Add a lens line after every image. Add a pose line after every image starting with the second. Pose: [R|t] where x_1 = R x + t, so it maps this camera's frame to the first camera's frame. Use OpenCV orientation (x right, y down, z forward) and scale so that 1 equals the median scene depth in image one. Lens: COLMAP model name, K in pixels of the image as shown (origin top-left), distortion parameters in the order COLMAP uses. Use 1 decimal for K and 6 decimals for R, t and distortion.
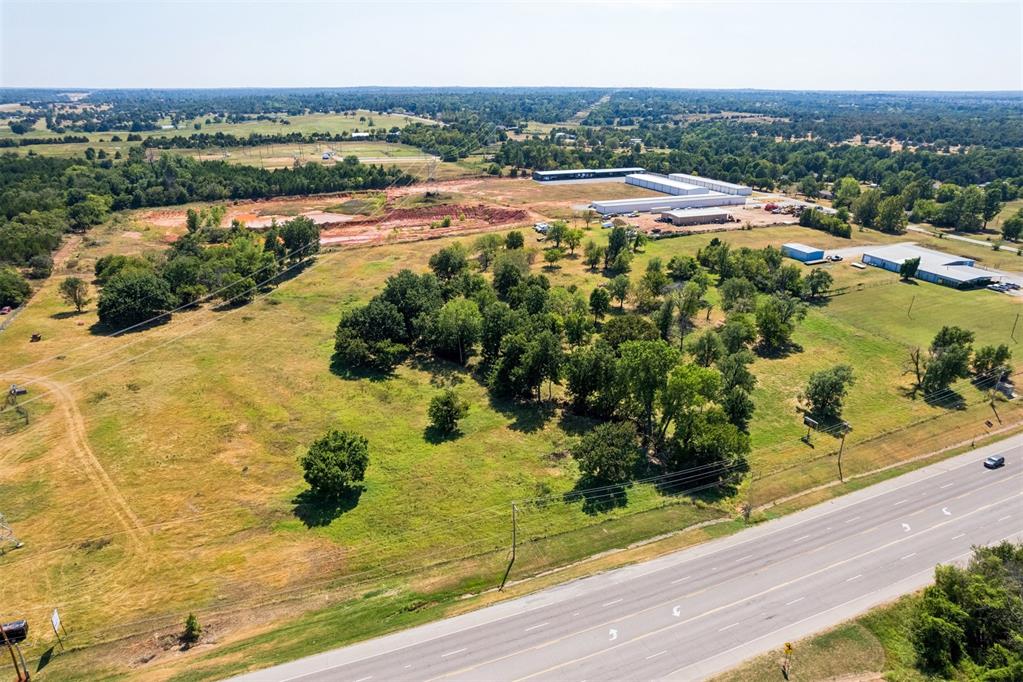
lens RADIAL K [[655.2, 0, 517.8], [0, 655.2, 348.9], [0, 0, 1]] dist [-0.073635, 0.063056]
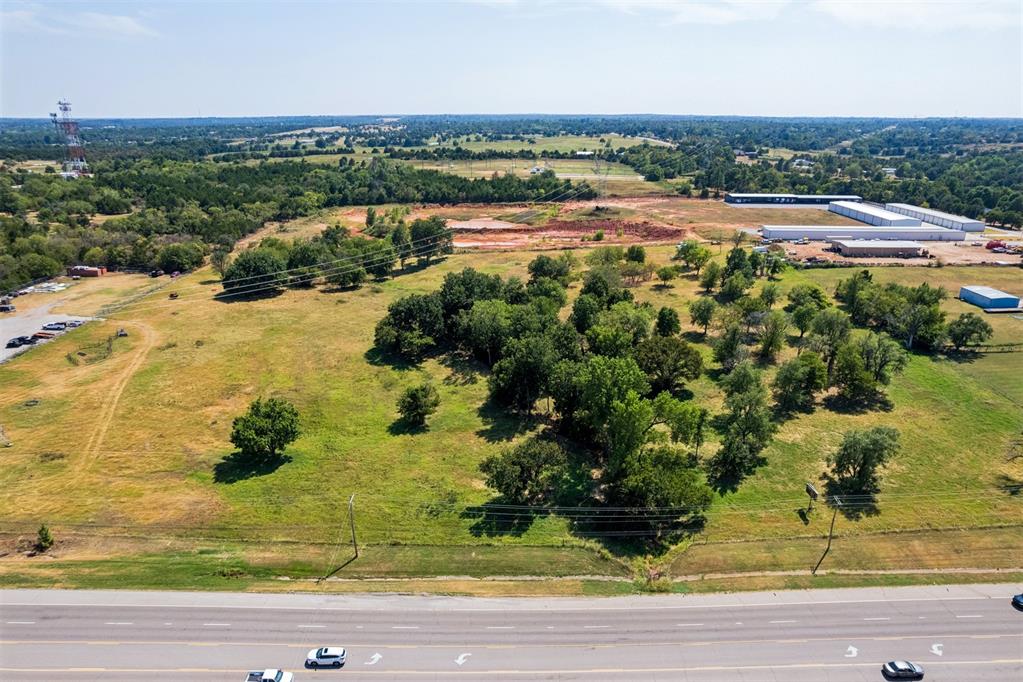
lens RADIAL K [[655.2, 0, 525.1], [0, 655.2, 351.6], [0, 0, 1]] dist [-0.073635, 0.063056]
pose [[0.924636, 0.128655, -0.358465, 0.420181], [-0.141350, 0.989916, -0.009317, 0.003981], [0.353651, 0.059284, 0.933497, 0.159906]]
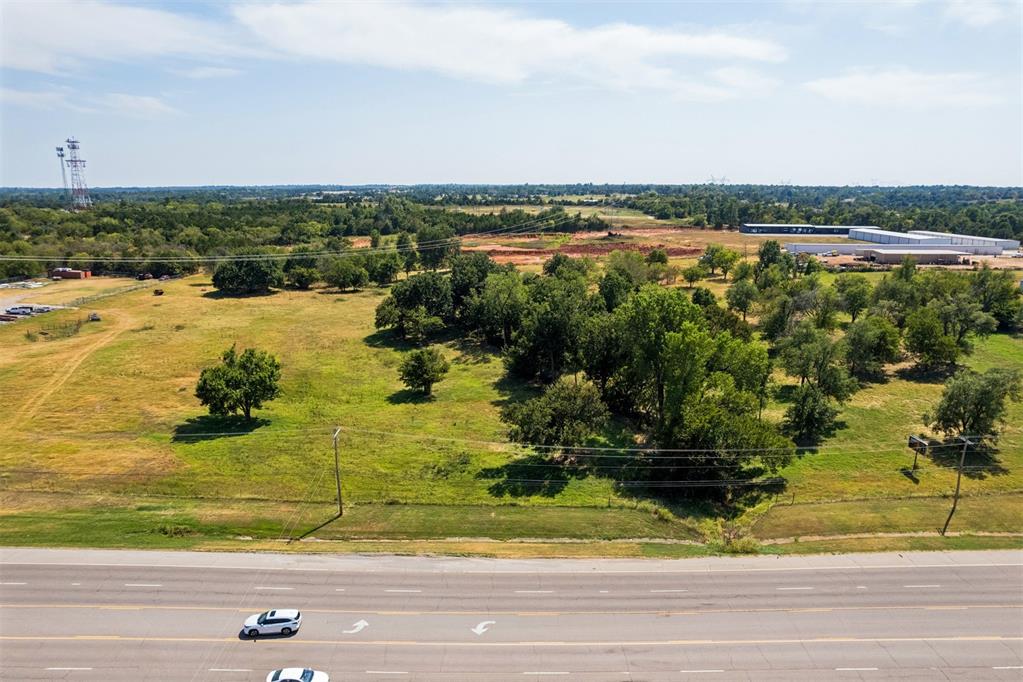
lens RADIAL K [[655.2, 0, 524.3], [0, 655.2, 348.4], [0, 0, 1]] dist [-0.073635, 0.063056]
pose [[0.922362, 0.089469, -0.375825, 0.353317], [-0.142501, 0.983007, -0.115717, 0.159681], [0.359086, 0.160289, 0.919437, 0.312416]]
